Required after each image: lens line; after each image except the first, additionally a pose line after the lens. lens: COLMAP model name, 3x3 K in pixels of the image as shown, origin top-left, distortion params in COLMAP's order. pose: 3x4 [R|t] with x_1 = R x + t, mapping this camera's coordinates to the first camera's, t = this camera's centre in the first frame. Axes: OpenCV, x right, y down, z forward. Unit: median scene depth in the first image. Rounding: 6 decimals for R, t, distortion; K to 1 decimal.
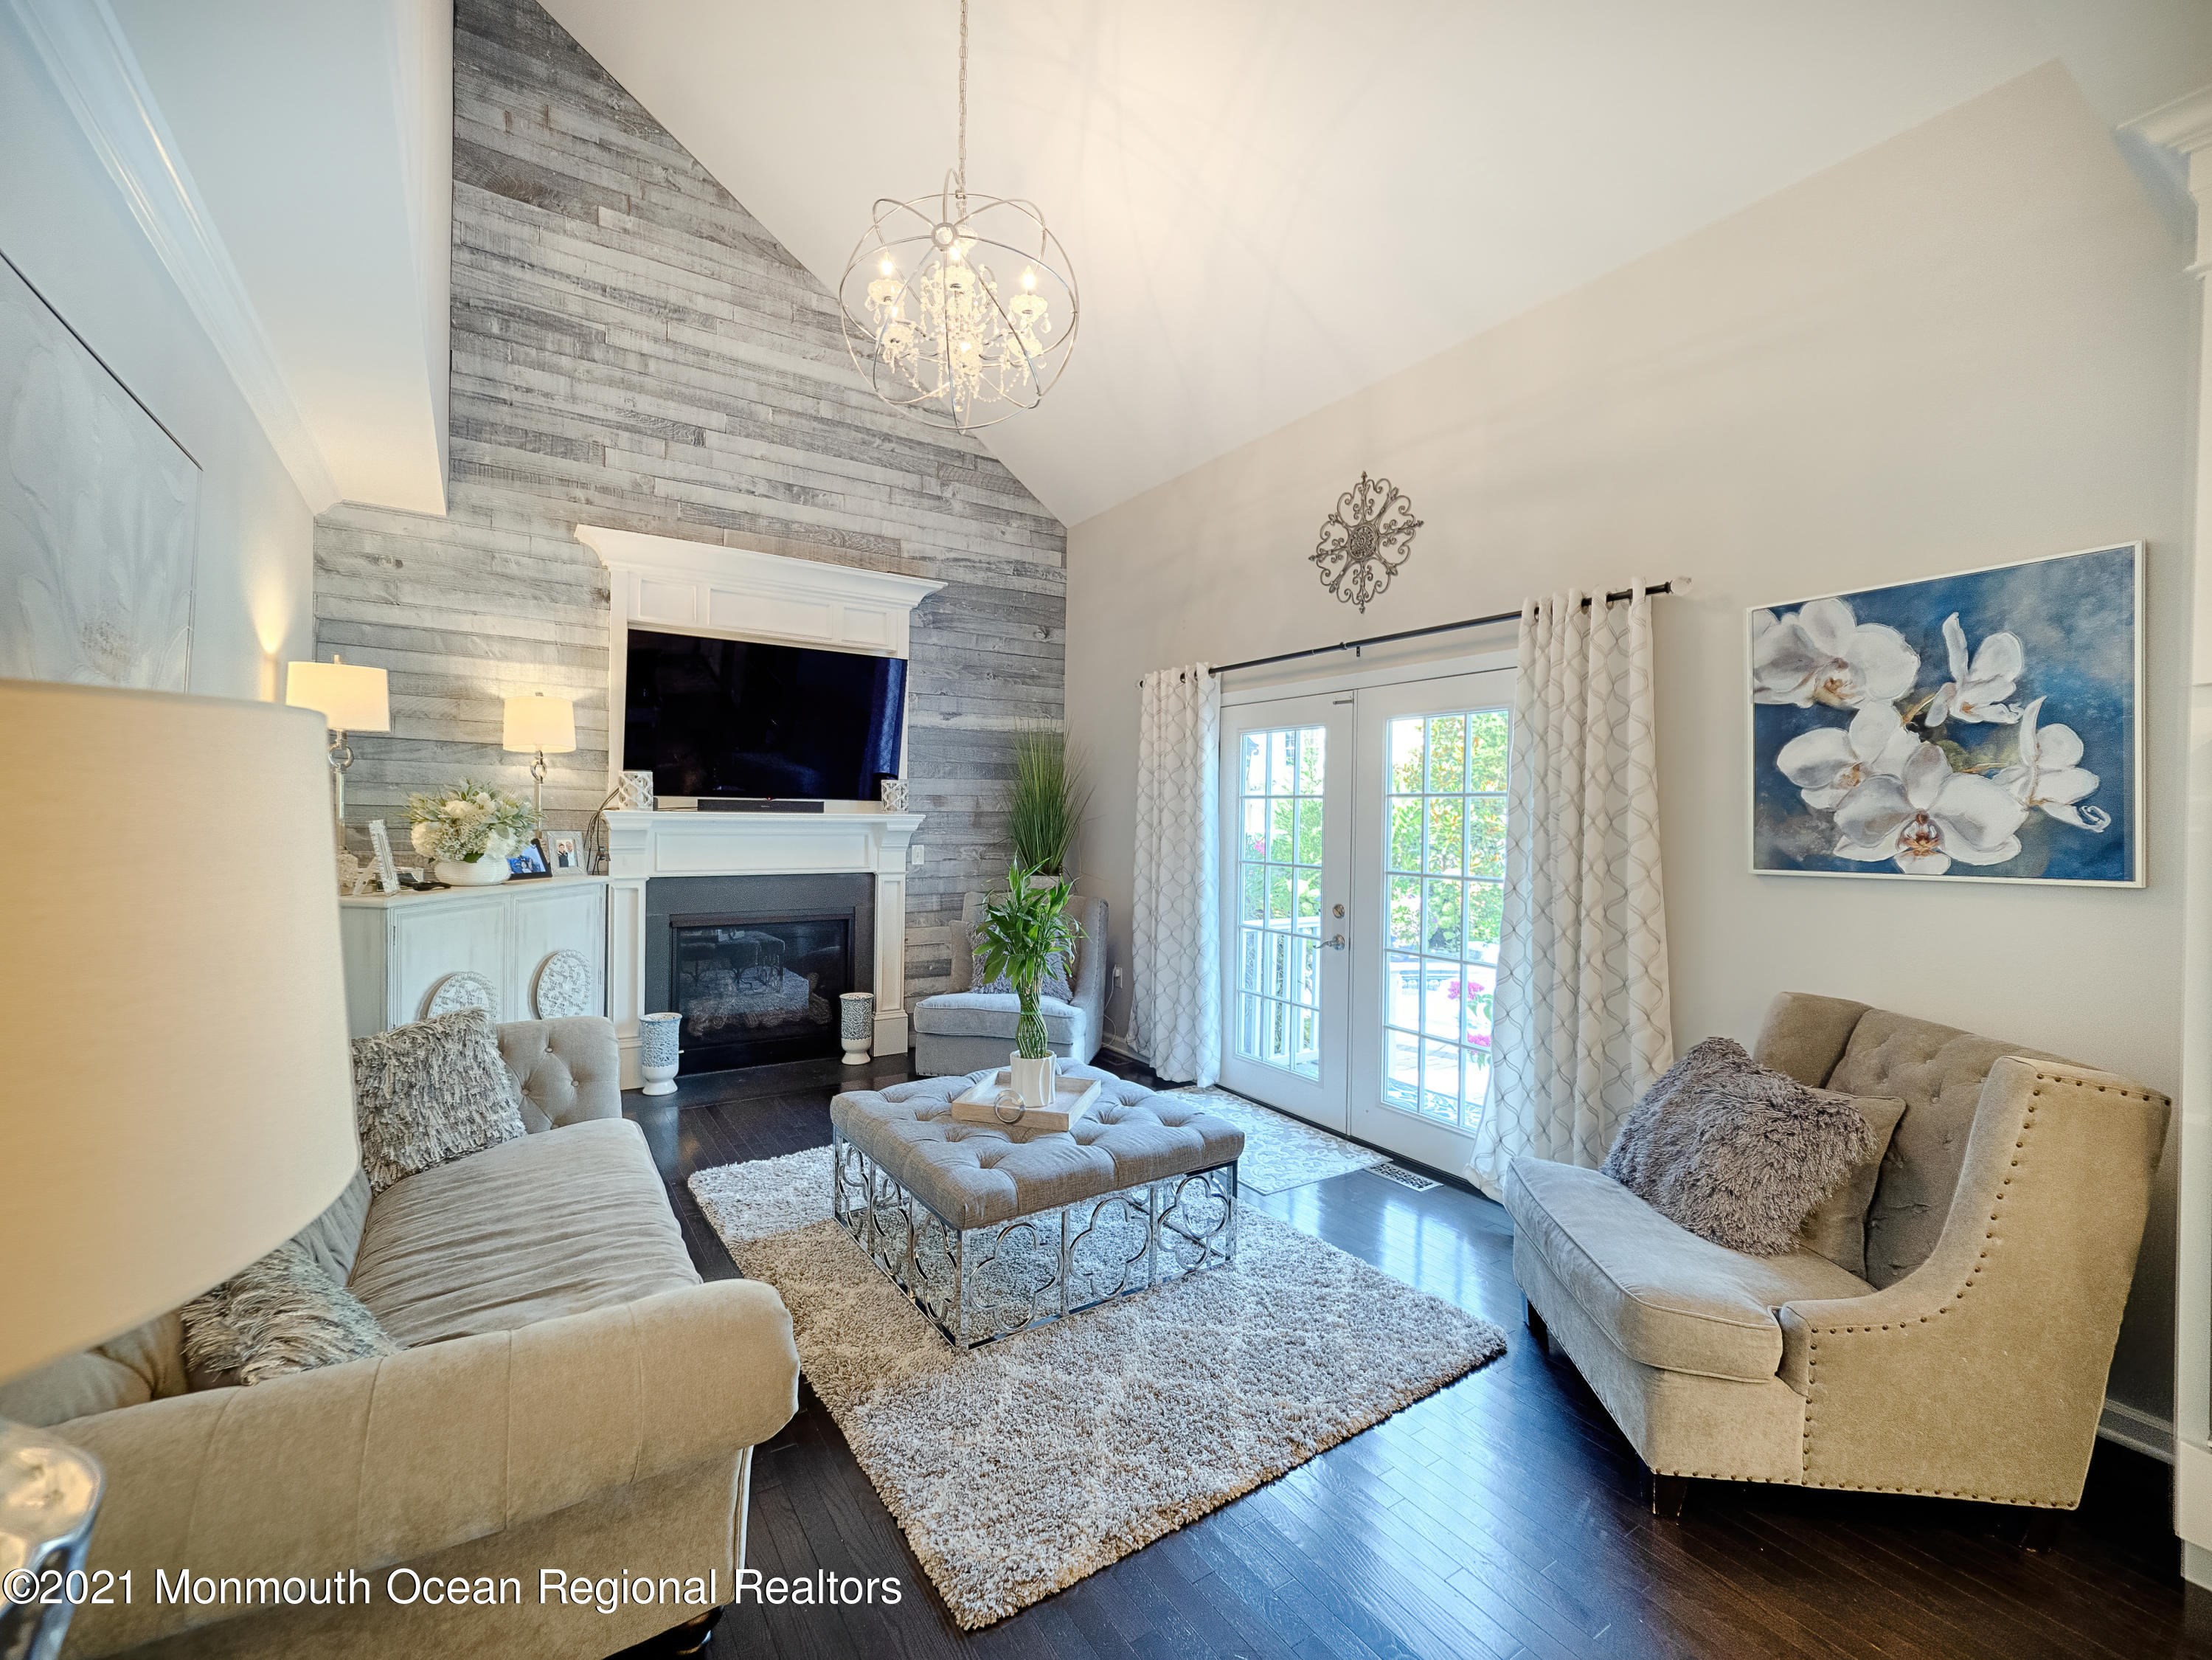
lens RADIAL K [[956.9, 0, 1086.4], [0, 956.9, 826.1], [0, 0, 1]] dist [-0.008056, 0.000297]
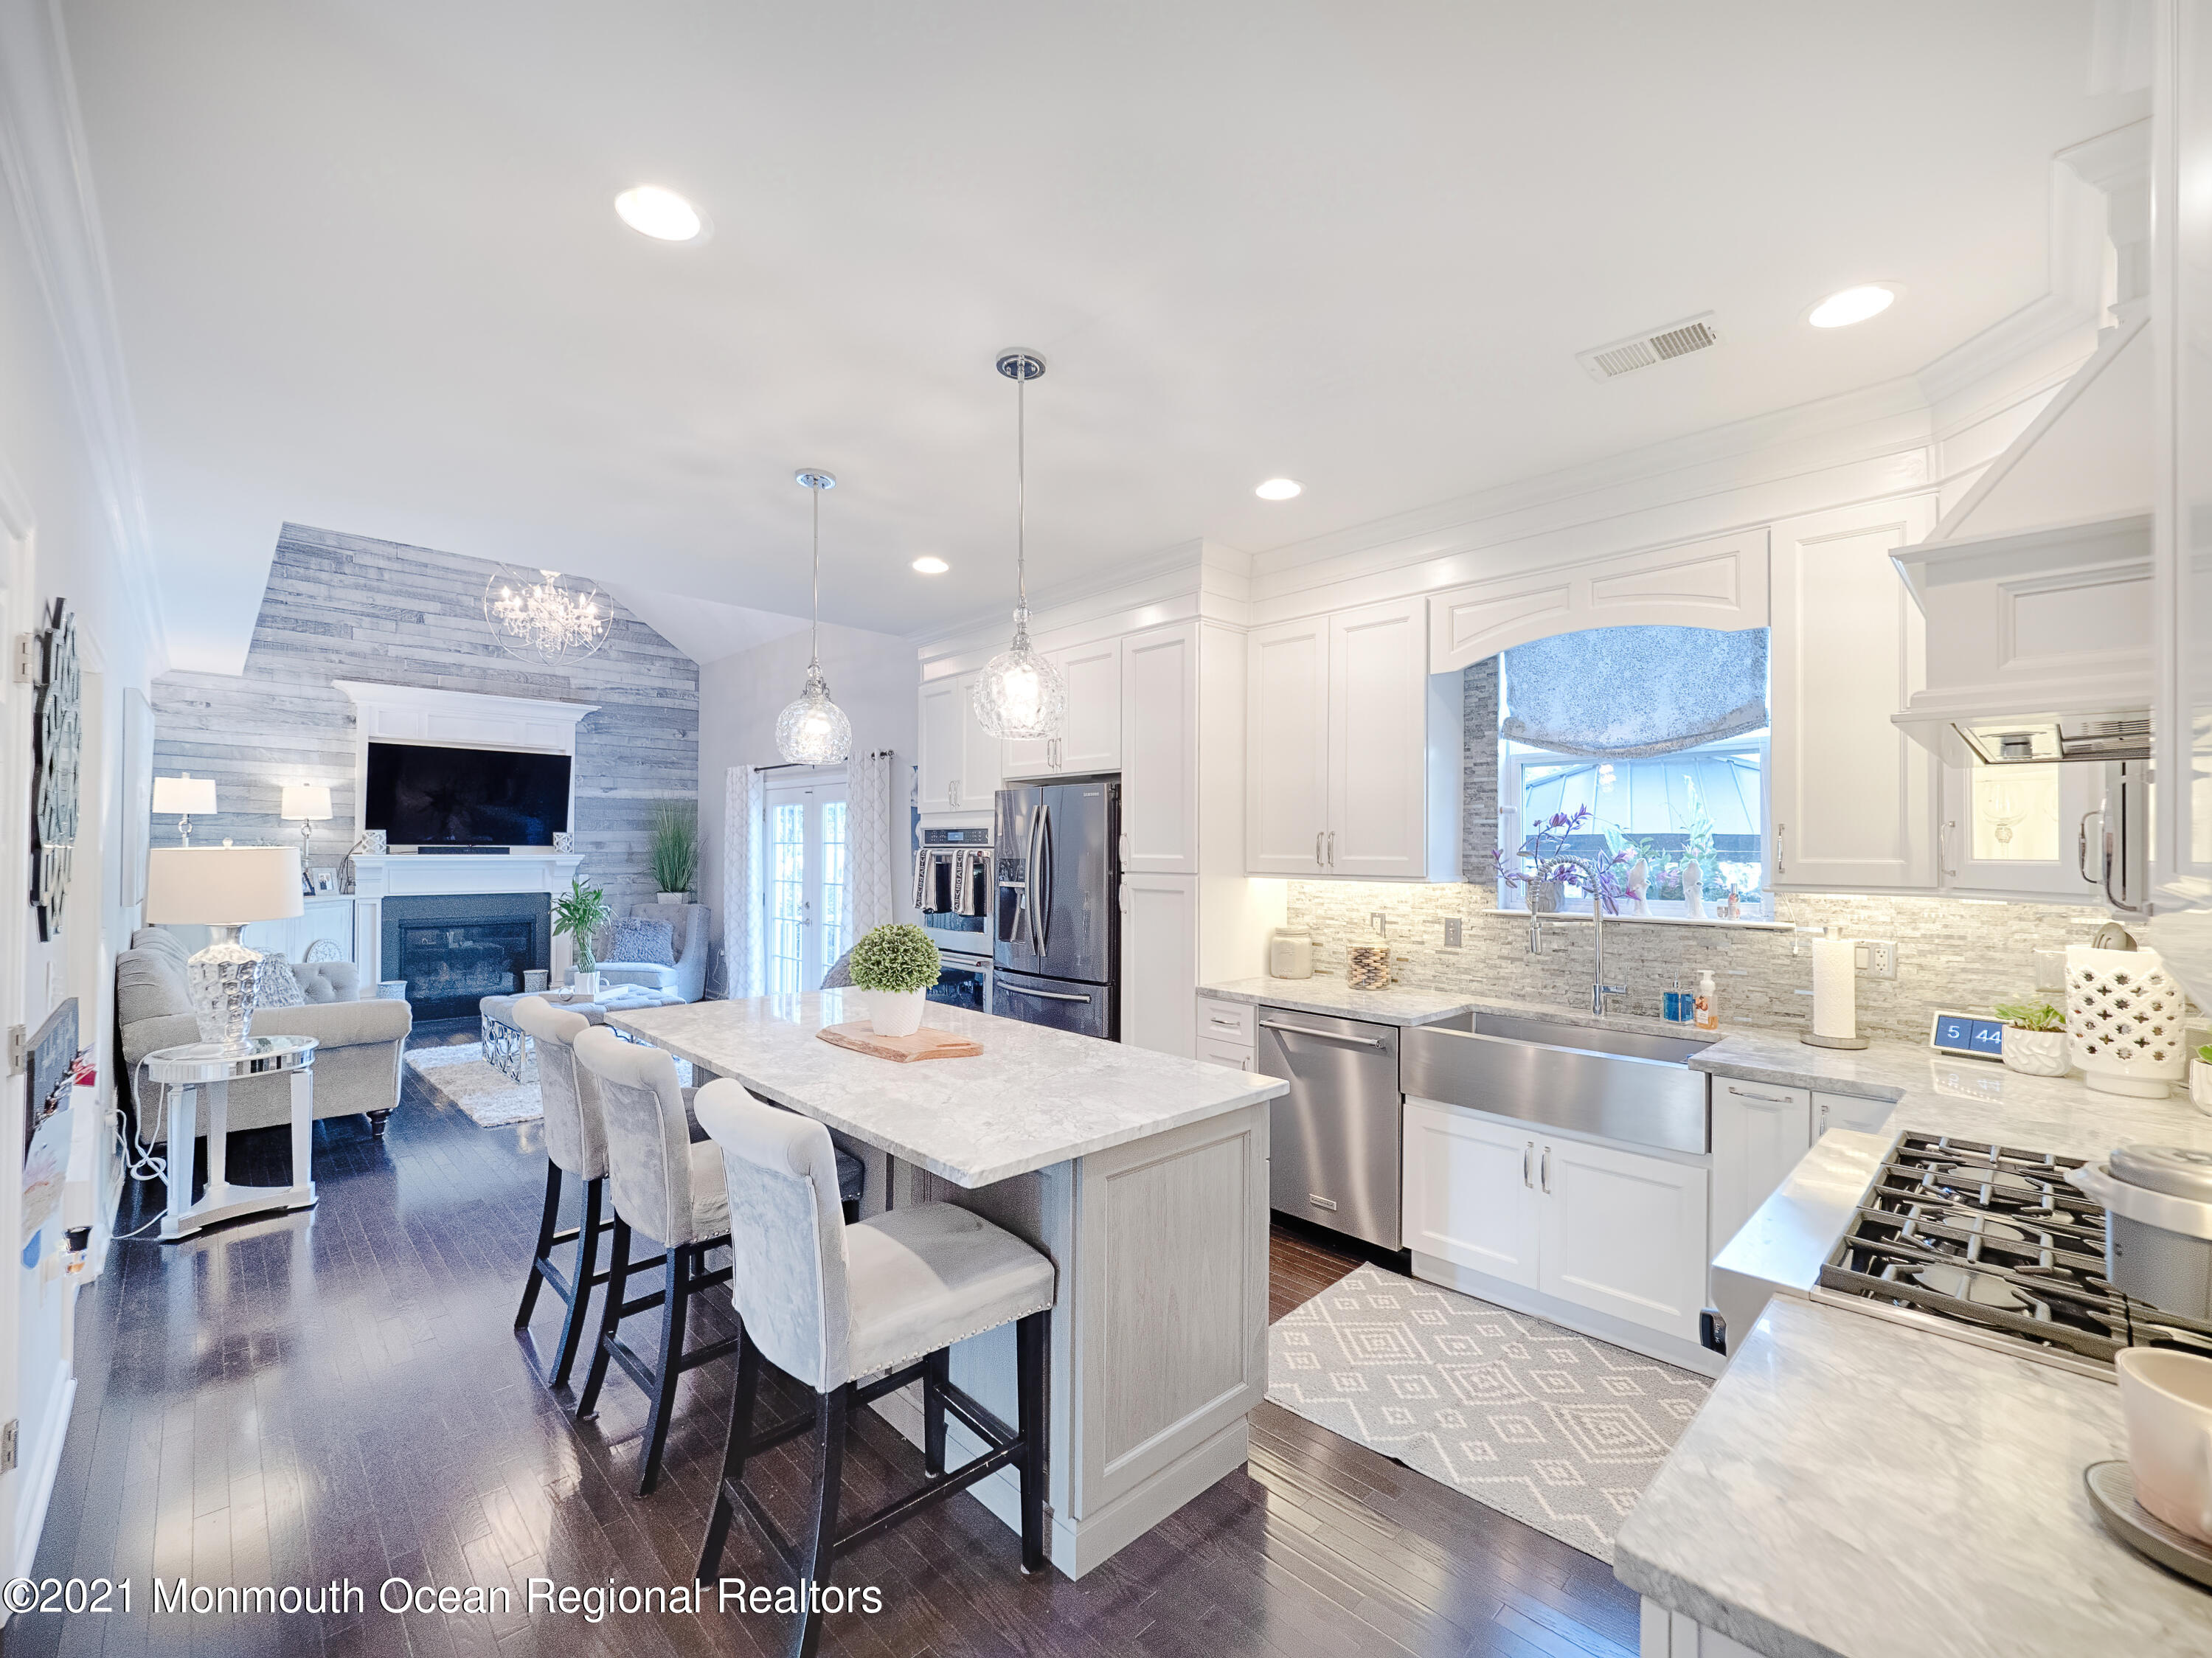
lens RADIAL K [[956.7, 0, 1122.6], [0, 956.7, 840.8], [0, 0, 1]] dist [-0.008056, 0.000297]
pose [[0.975374, -0.007093, 0.220445, 0.390991], [0.011080, 0.999797, -0.016856, 0.001918], [-0.220281, 0.018883, 0.975254, -0.813786]]
